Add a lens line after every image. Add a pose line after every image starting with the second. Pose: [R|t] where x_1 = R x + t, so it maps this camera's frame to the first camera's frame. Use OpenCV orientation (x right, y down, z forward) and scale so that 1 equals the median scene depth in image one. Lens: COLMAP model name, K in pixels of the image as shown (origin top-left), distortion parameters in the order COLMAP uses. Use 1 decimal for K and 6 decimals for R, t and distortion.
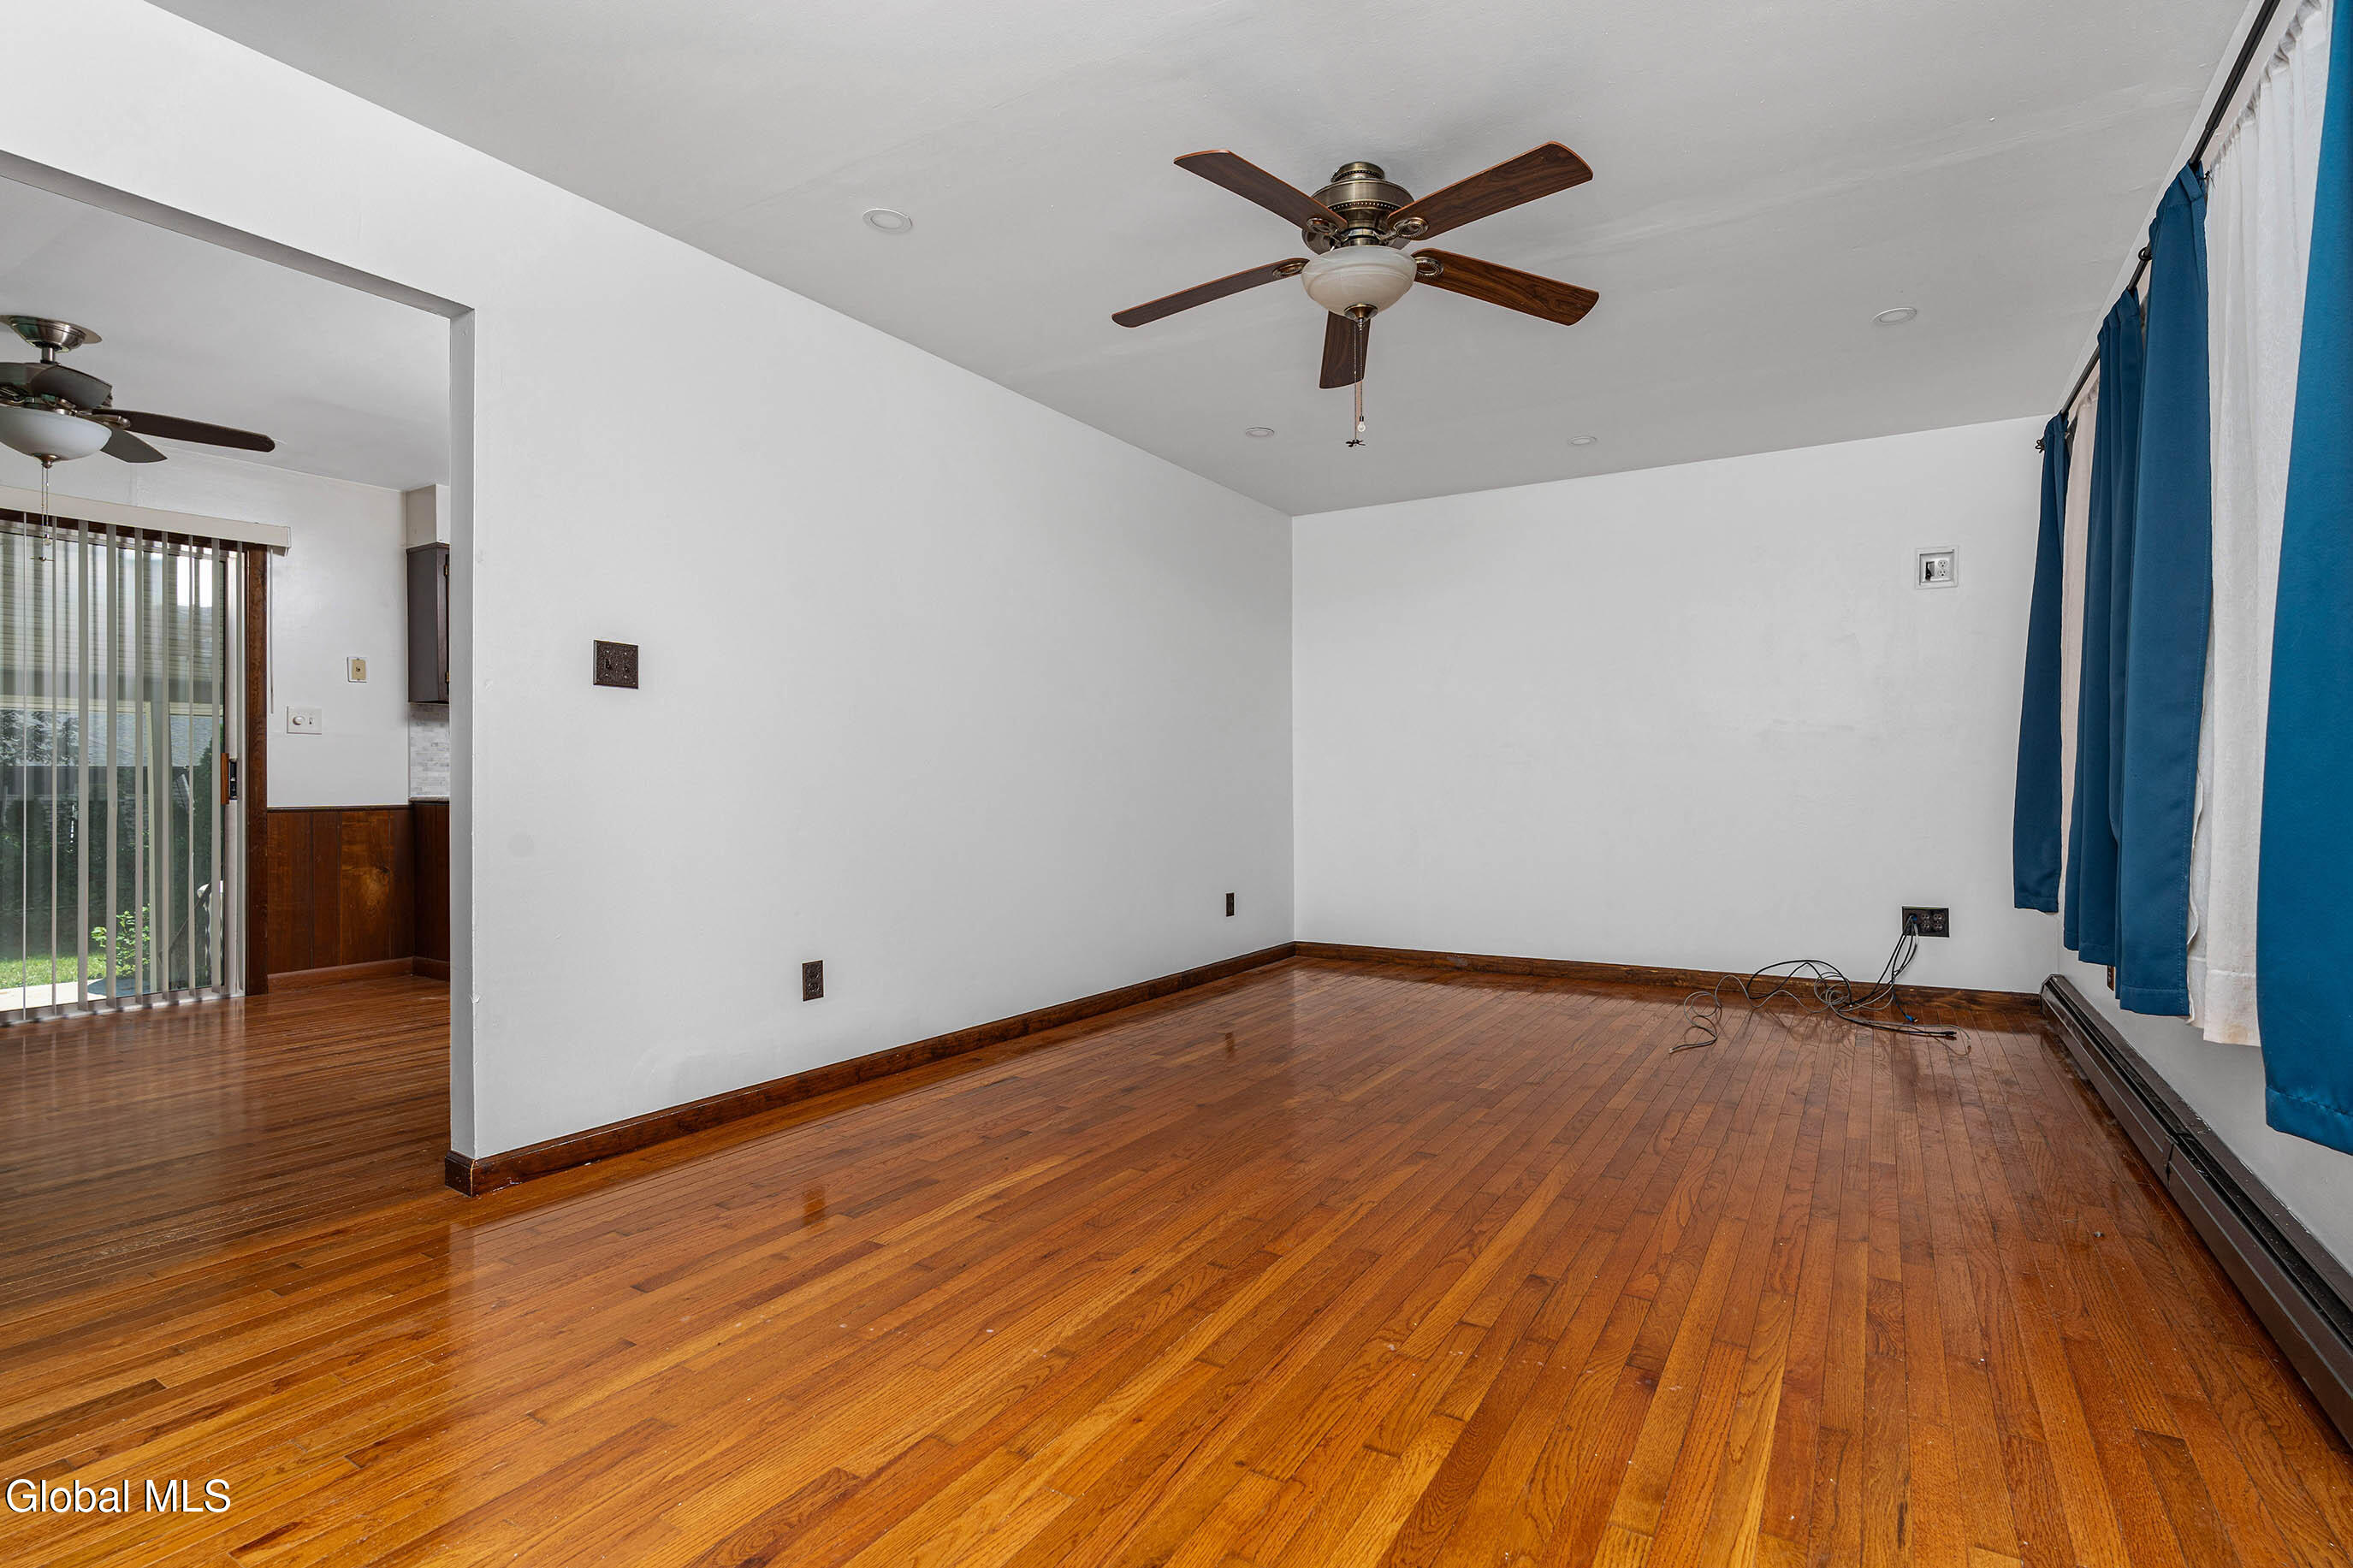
lens RADIAL K [[1042.7, 0, 1189.4], [0, 1042.7, 734.1], [0, 0, 1]] dist [0.001255, 0.000001]
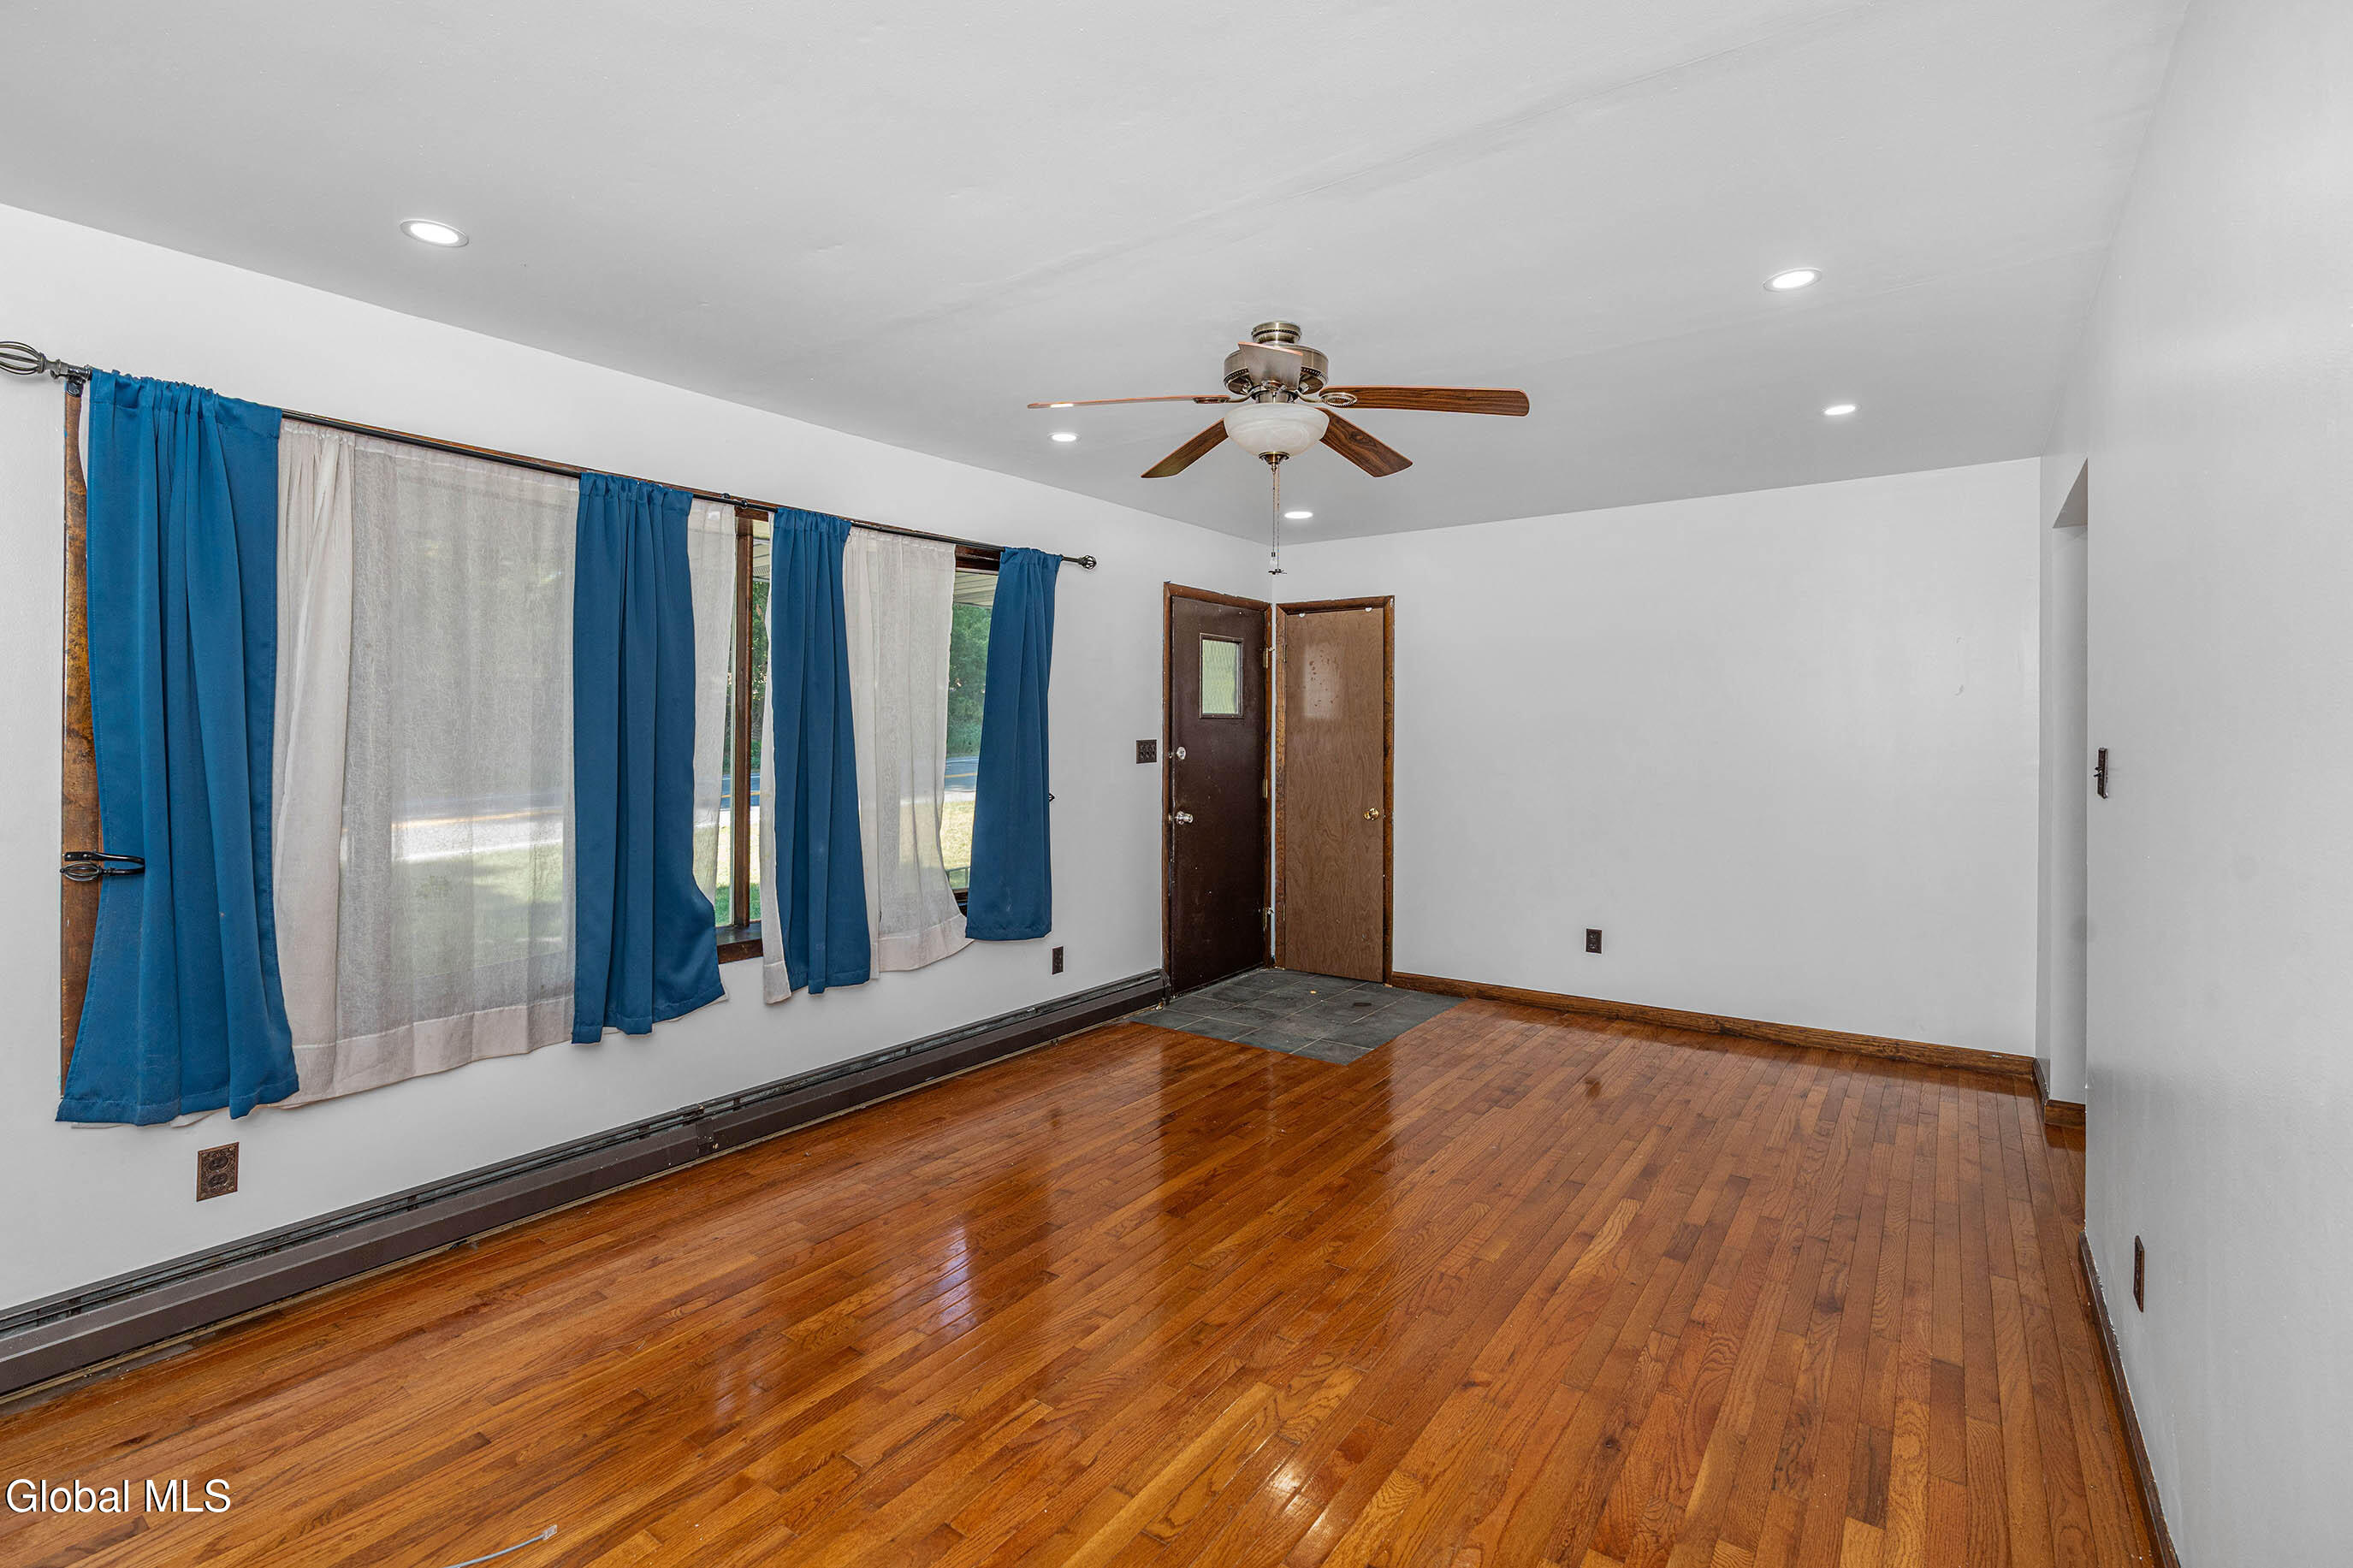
lens RADIAL K [[1042.7, 0, 1189.4], [0, 1042.7, 734.1], [0, 0, 1]] dist [0.001255, 0.000001]
pose [[-0.999542, -0.003051, 0.030111, 0.257125], [-0.004116, 0.999365, -0.035391, -0.084642], [-0.029984, -0.035498, -0.998920, 2.476922]]
